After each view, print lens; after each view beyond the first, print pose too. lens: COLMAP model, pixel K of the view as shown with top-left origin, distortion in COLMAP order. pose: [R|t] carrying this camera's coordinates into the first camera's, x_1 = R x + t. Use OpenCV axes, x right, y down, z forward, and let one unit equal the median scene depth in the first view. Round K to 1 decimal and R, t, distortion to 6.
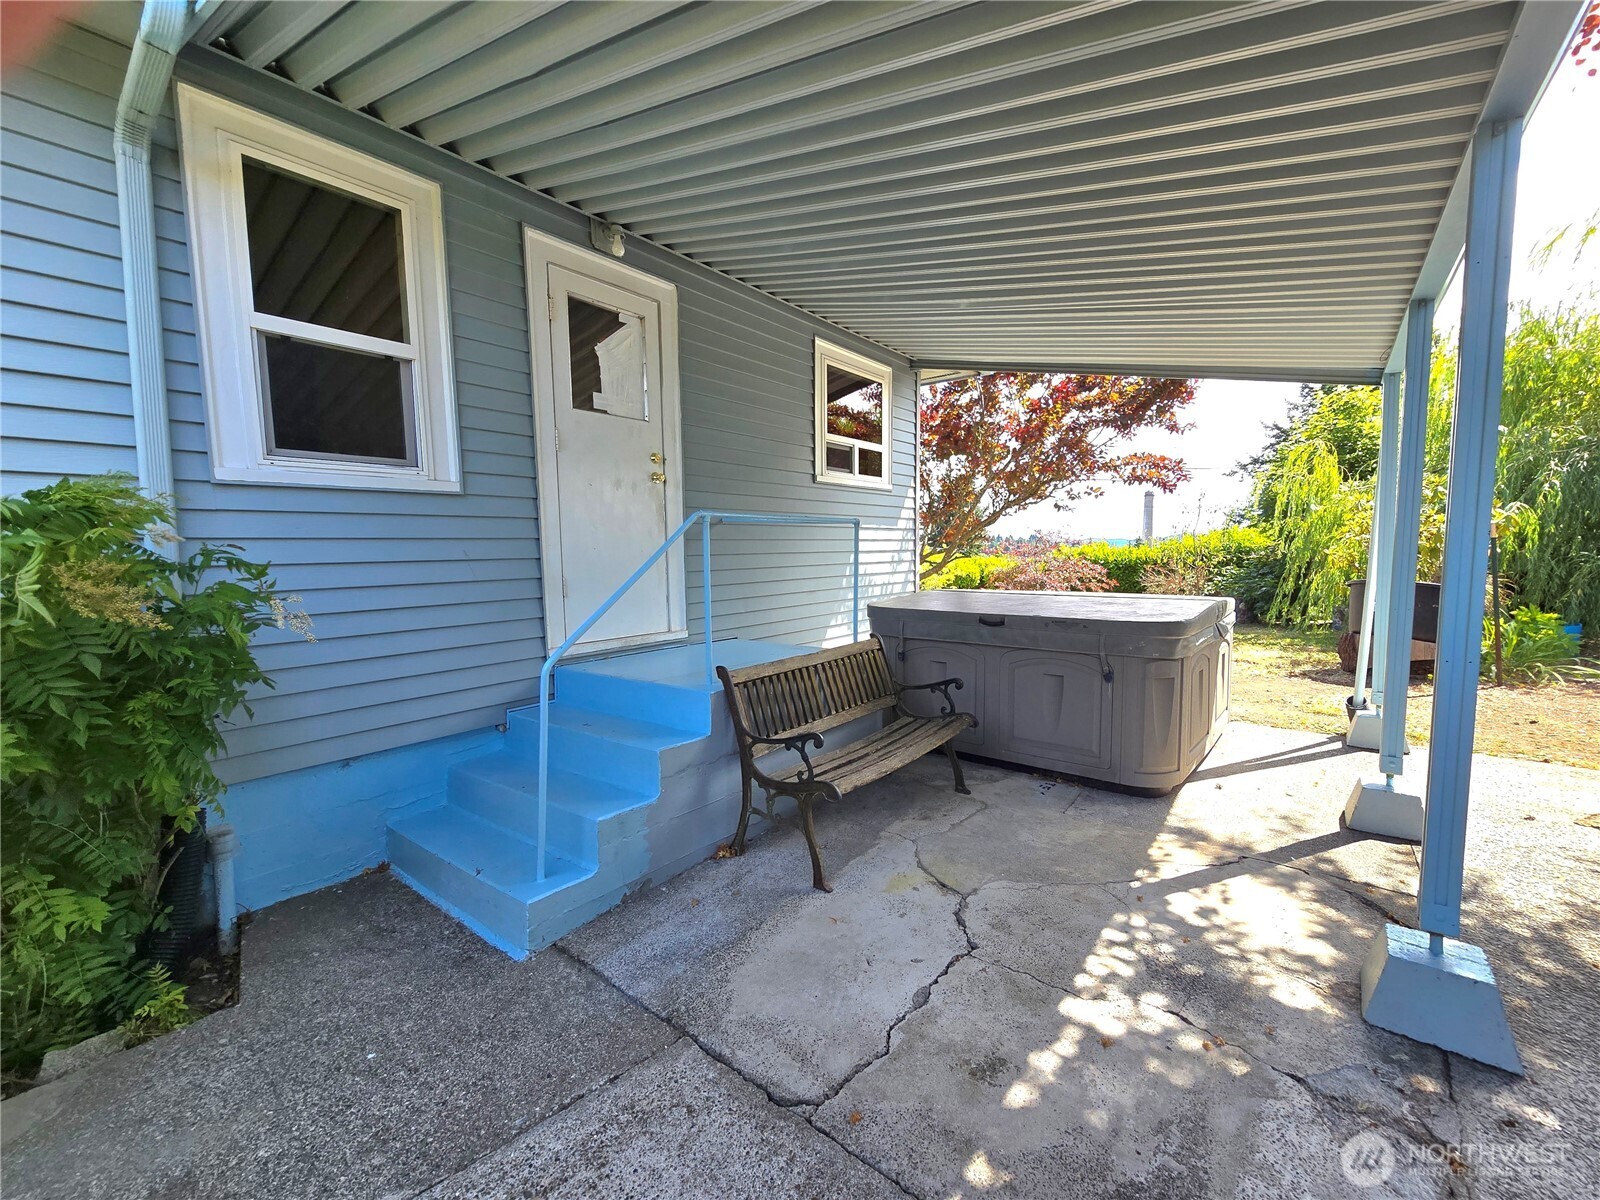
lens RADIAL K [[654.0, 0, 800.4], [0, 654.0, 599.2], [0, 0, 1]] dist [0.003235, 0.000246]
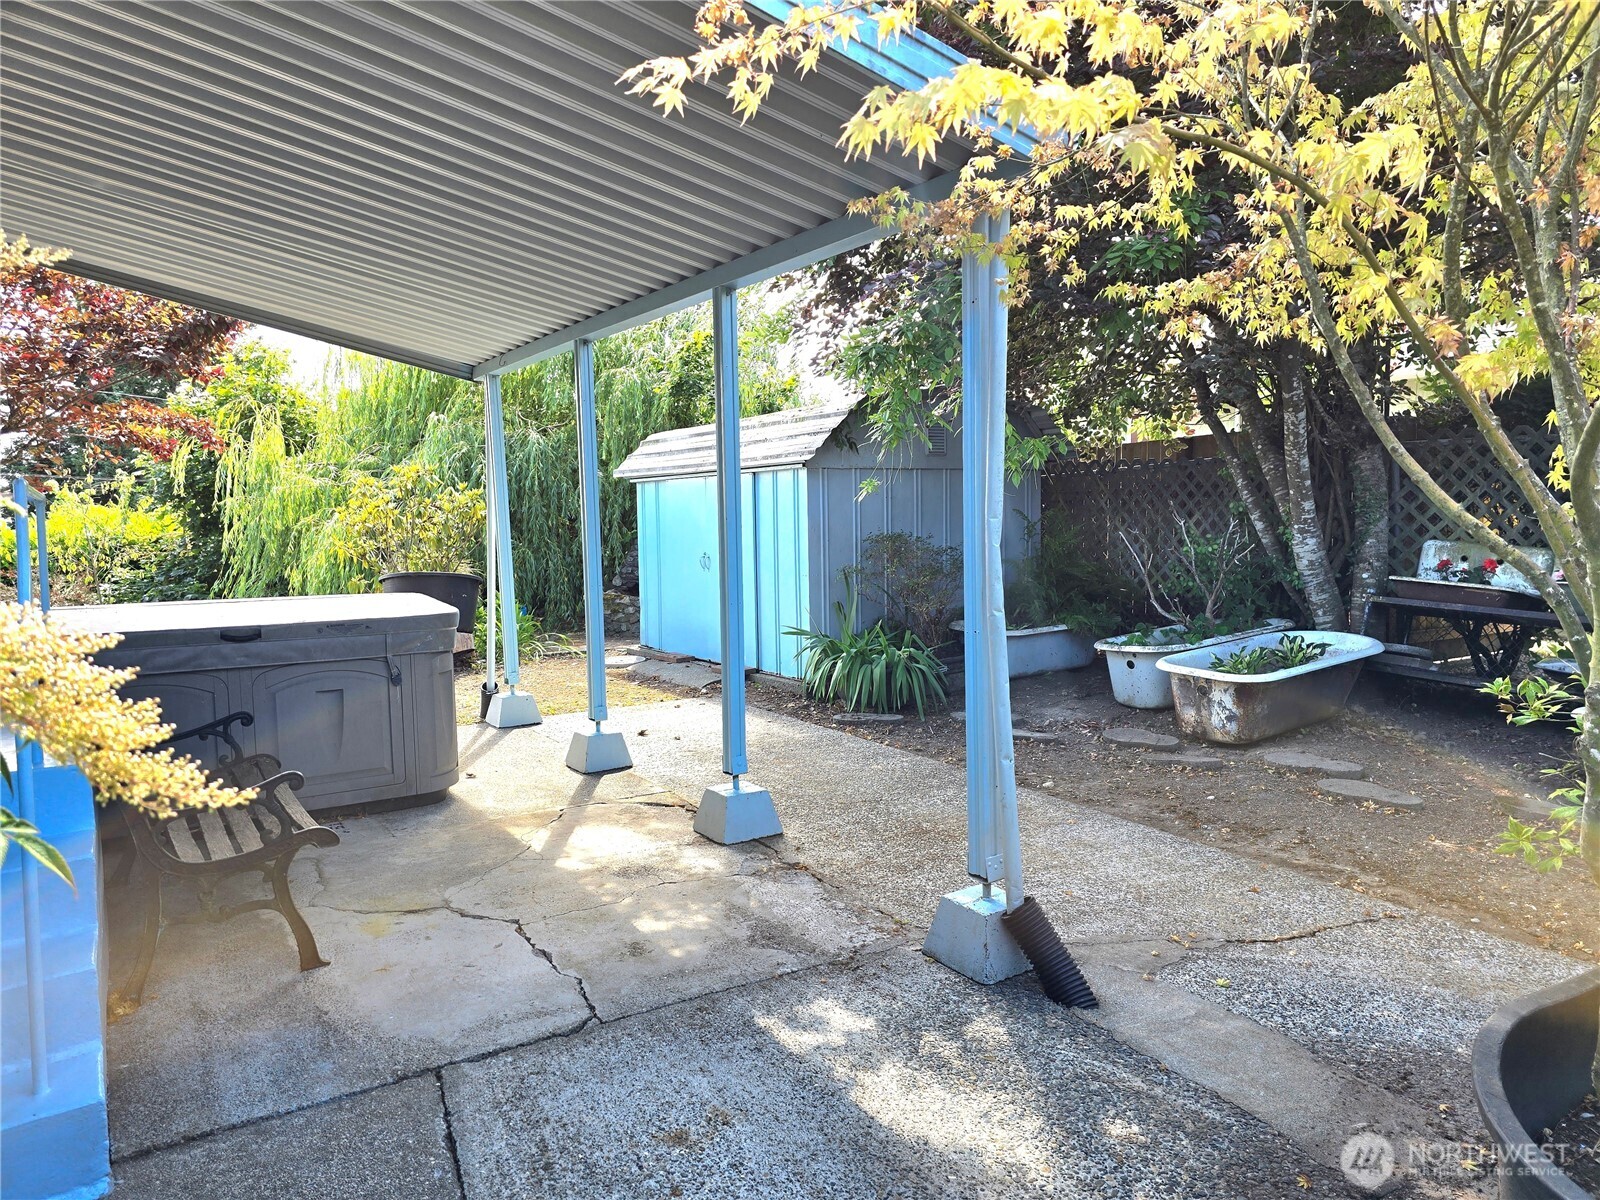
lens RADIAL K [[1067.6, 0, 798.7], [0, 1067.6, 599.2], [0, 0, 1]] dist [-0.001399, -0.000378]
pose [[0.311665, -0.056909, 0.948486, -1.068784], [0.087513, 0.995681, 0.030985, 0.017676], [-0.946153, 0.073348, 0.315300, 0.020134]]
